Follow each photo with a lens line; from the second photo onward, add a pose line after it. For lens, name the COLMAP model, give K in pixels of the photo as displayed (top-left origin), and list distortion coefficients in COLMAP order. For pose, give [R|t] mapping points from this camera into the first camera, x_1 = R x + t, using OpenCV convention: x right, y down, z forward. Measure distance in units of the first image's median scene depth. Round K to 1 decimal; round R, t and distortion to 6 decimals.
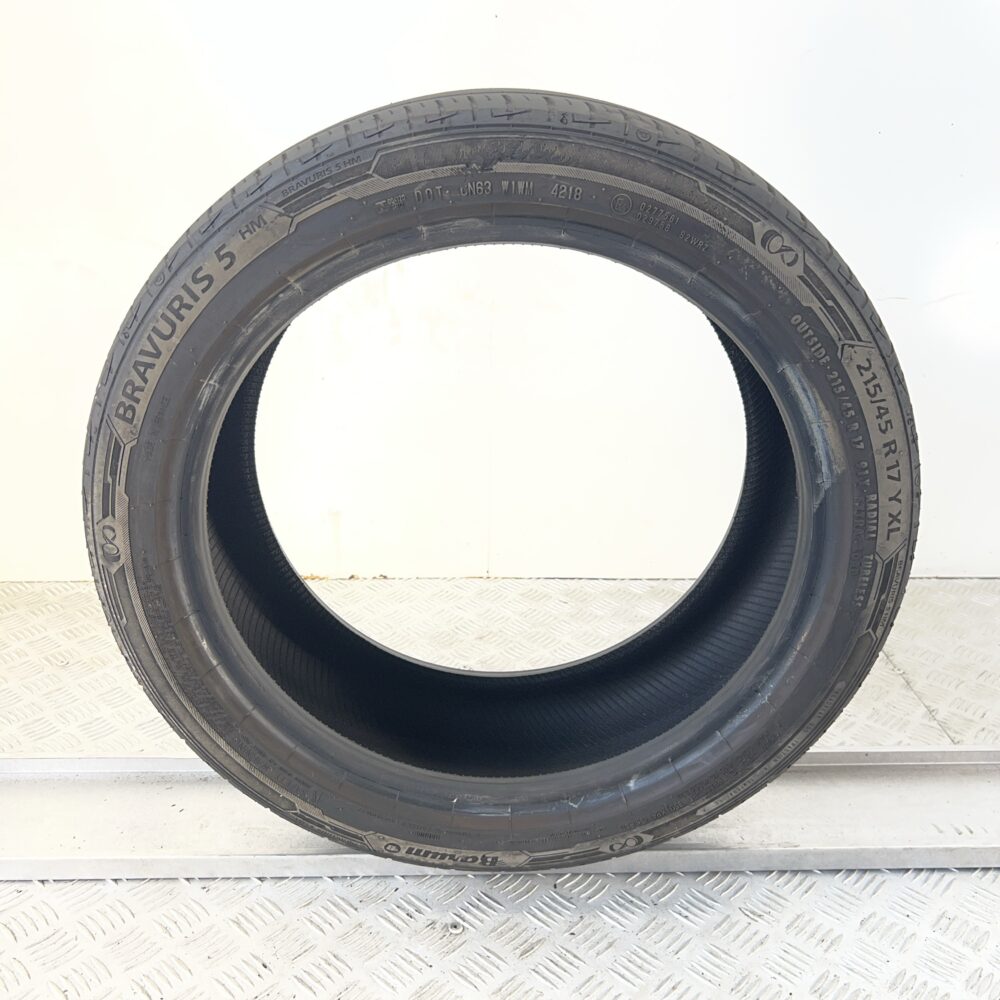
lens RADIAL K [[1008.4, 0, 504.9], [0, 1008.4, 506.9], [0, 0, 1]] dist [0.015717, -0.003722]
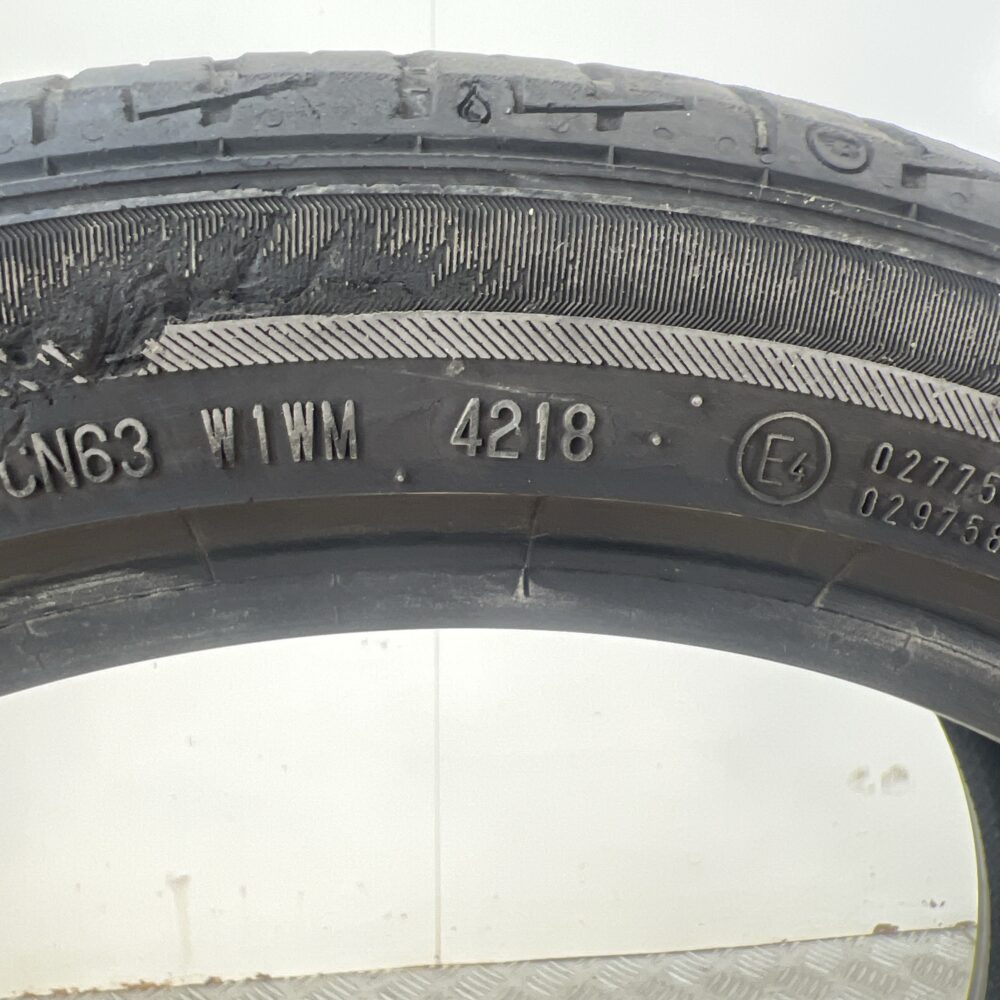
lens RADIAL K [[1060.9, 0, 500.0], [0, 1060.9, 500.0], [0, 0, 1]] dist [-0.006060, -0.011142]
pose [[0.992597, -0.102679, 0.064872, 0.040868], [0.111515, 0.982099, -0.151812, -0.265578], [-0.048123, 0.157922, 0.986278, 0.788877]]
